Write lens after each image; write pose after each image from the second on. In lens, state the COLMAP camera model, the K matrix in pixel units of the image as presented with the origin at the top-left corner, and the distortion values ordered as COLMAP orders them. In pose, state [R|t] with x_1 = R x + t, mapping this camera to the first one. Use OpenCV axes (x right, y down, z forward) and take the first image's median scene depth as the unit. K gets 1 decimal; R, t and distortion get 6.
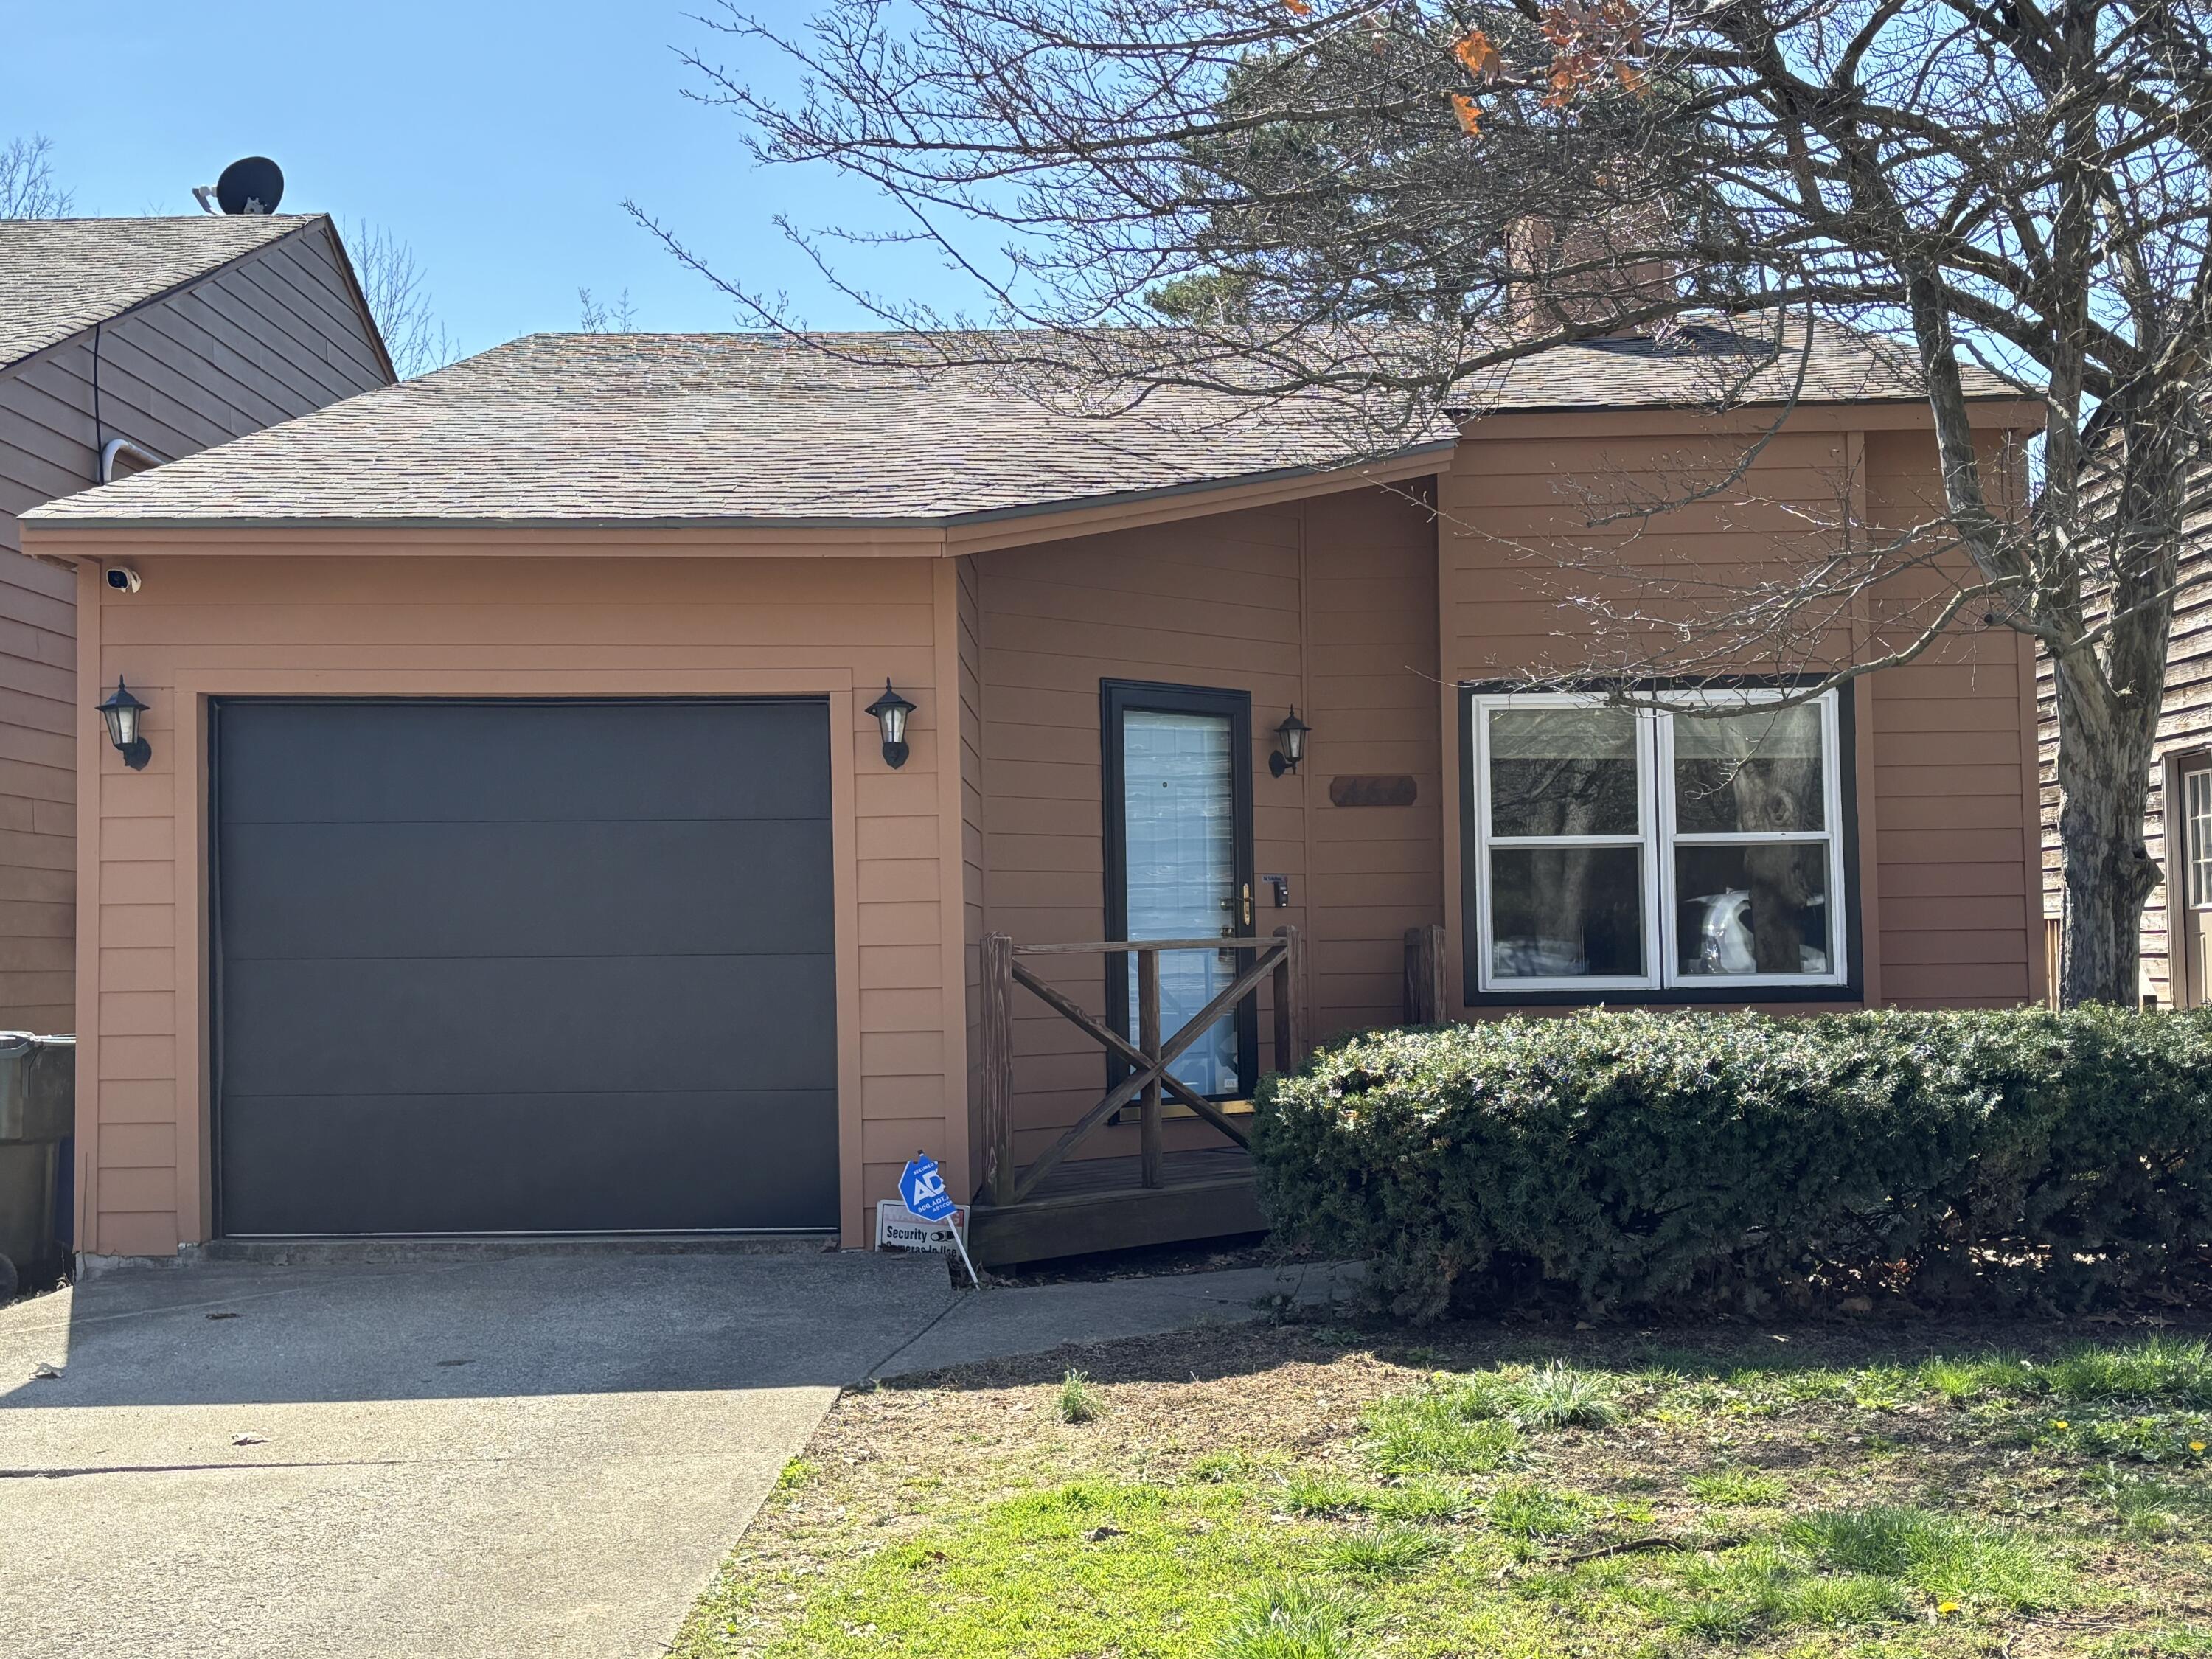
lens RADIAL K [[2578.5, 0, 1105.8], [0, 2578.5, 828.6], [0, 0, 1]] dist [0.007547, 0.000000]
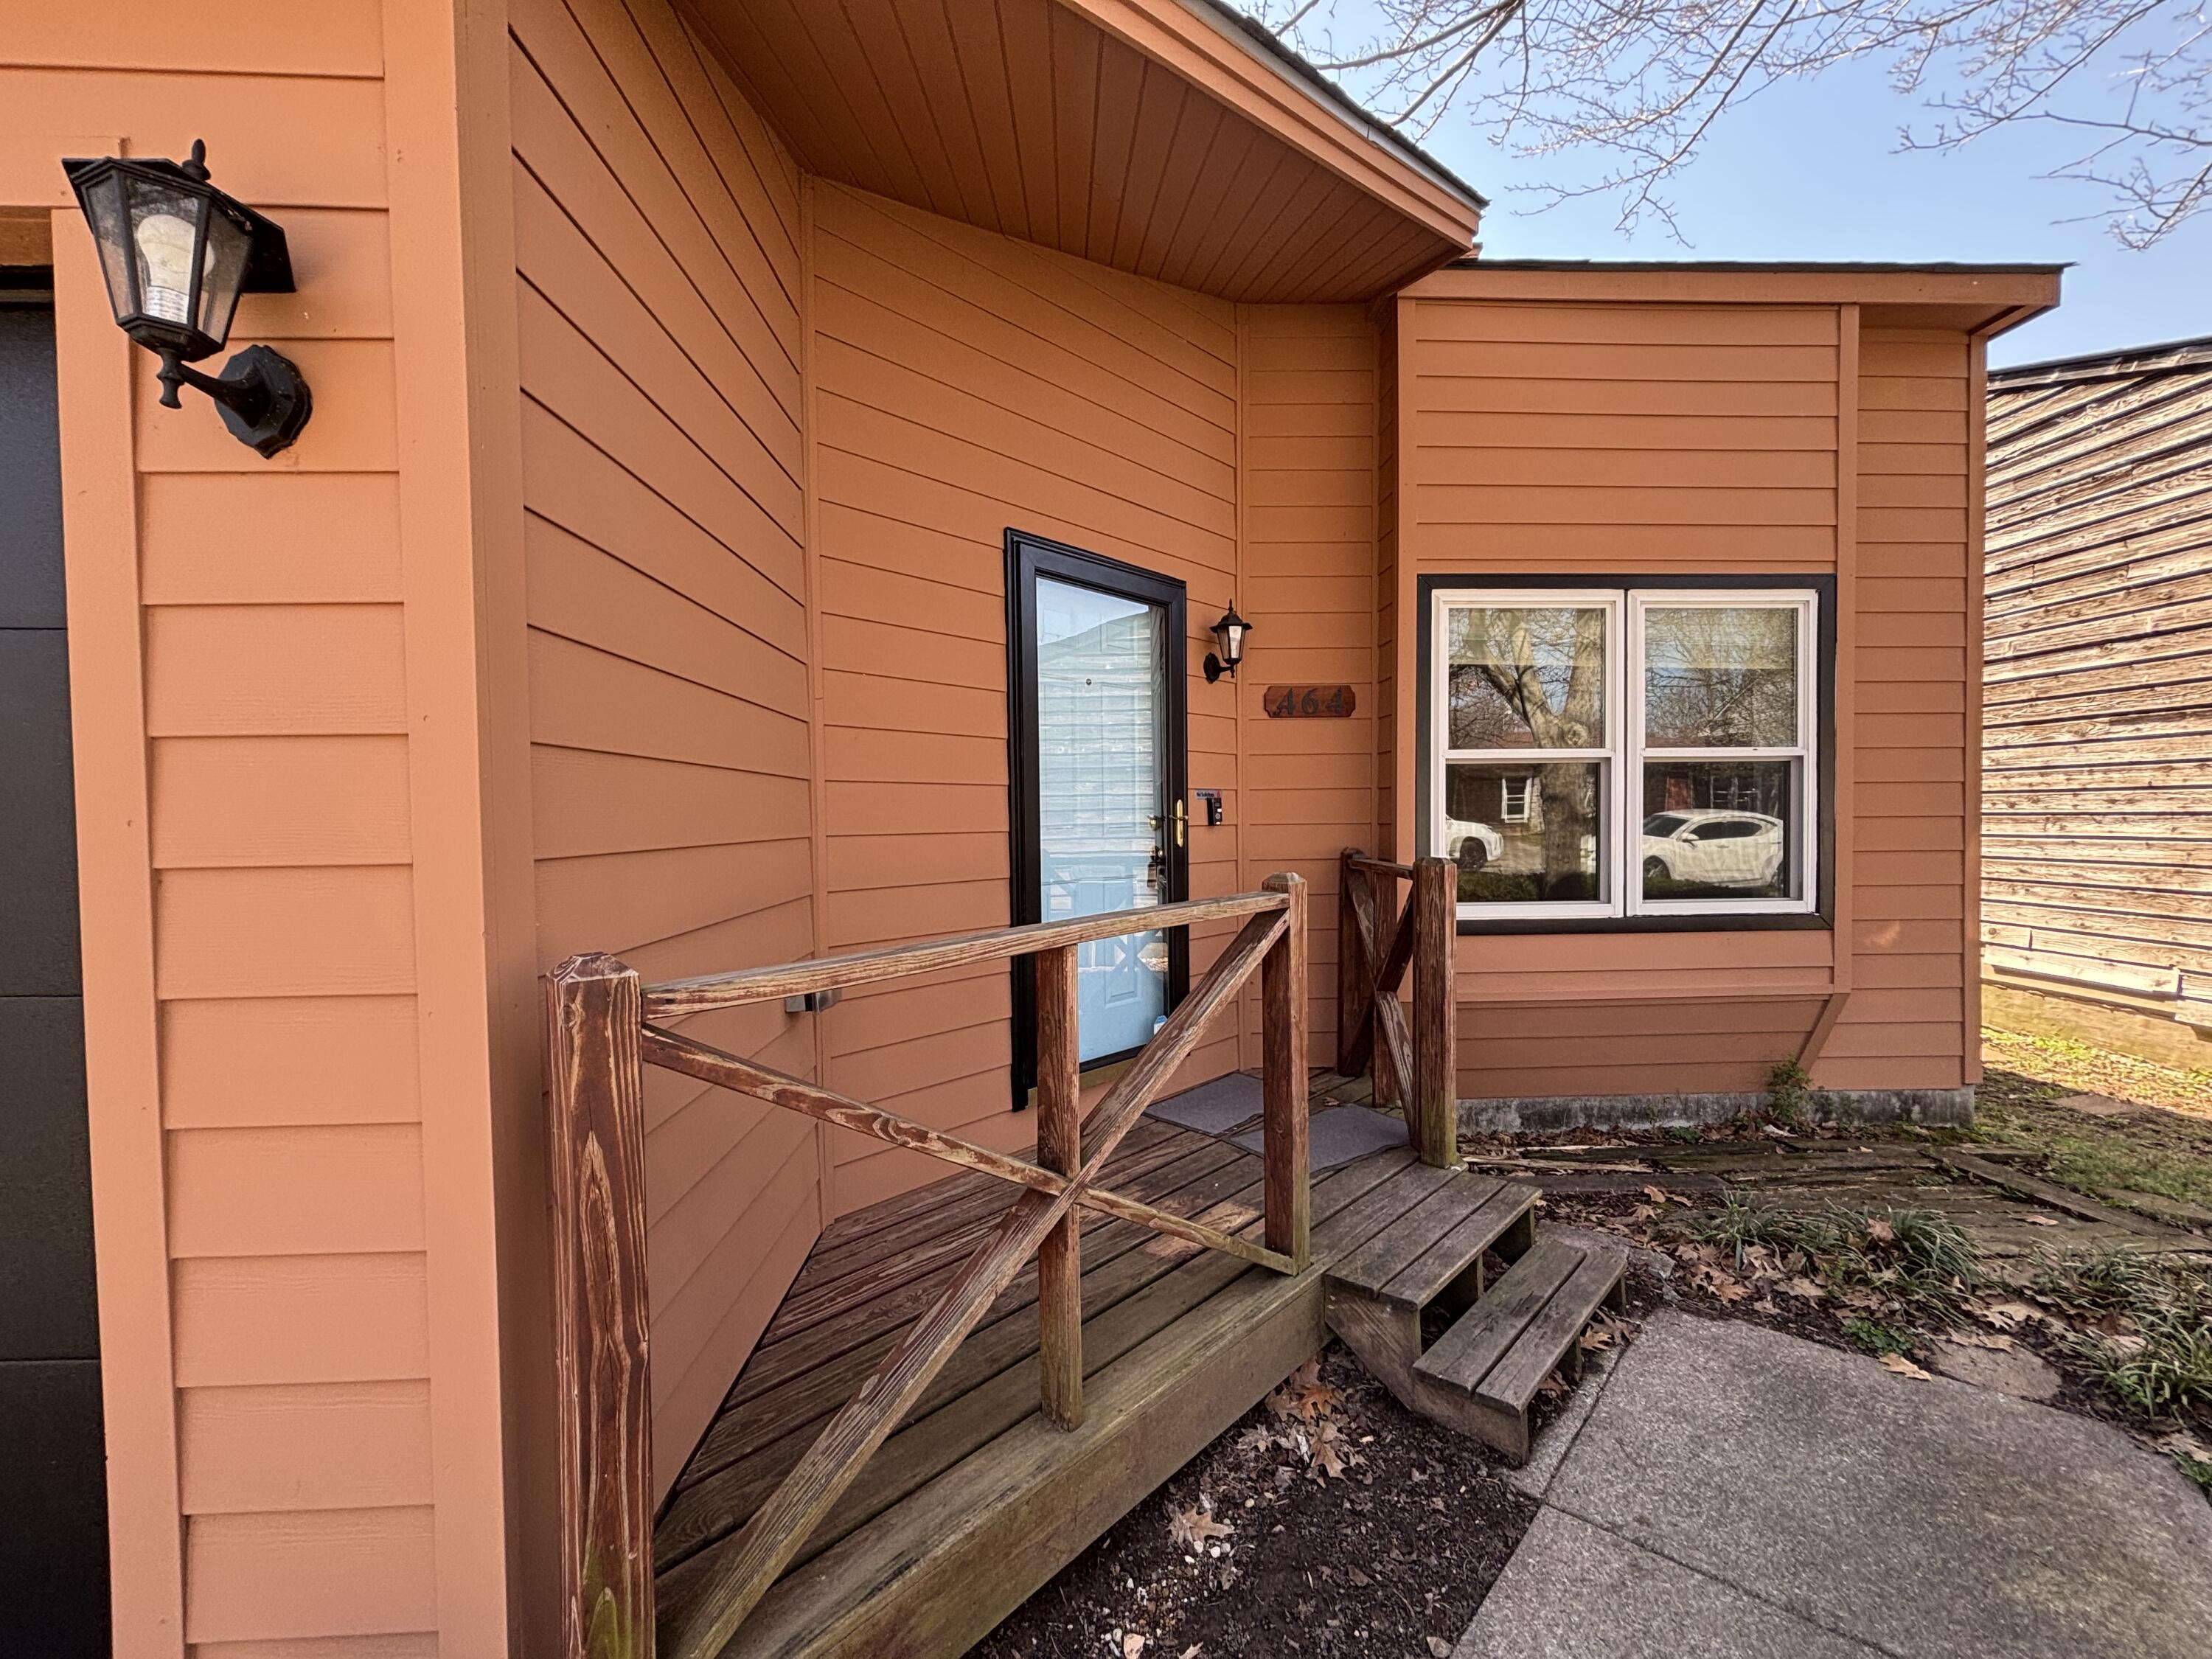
lens RADIAL K [[891.0, 0, 1104.8], [0, 891.0, 827.5], [0, 0, 1]] dist [-0.001811, 0.001094]
pose [[0.998978, 0.003332, 0.045086, 0.015026], [-0.006021, 0.998201, 0.059646, 0.012432], [-0.044807, -0.059856, 0.997201, 0.692611]]
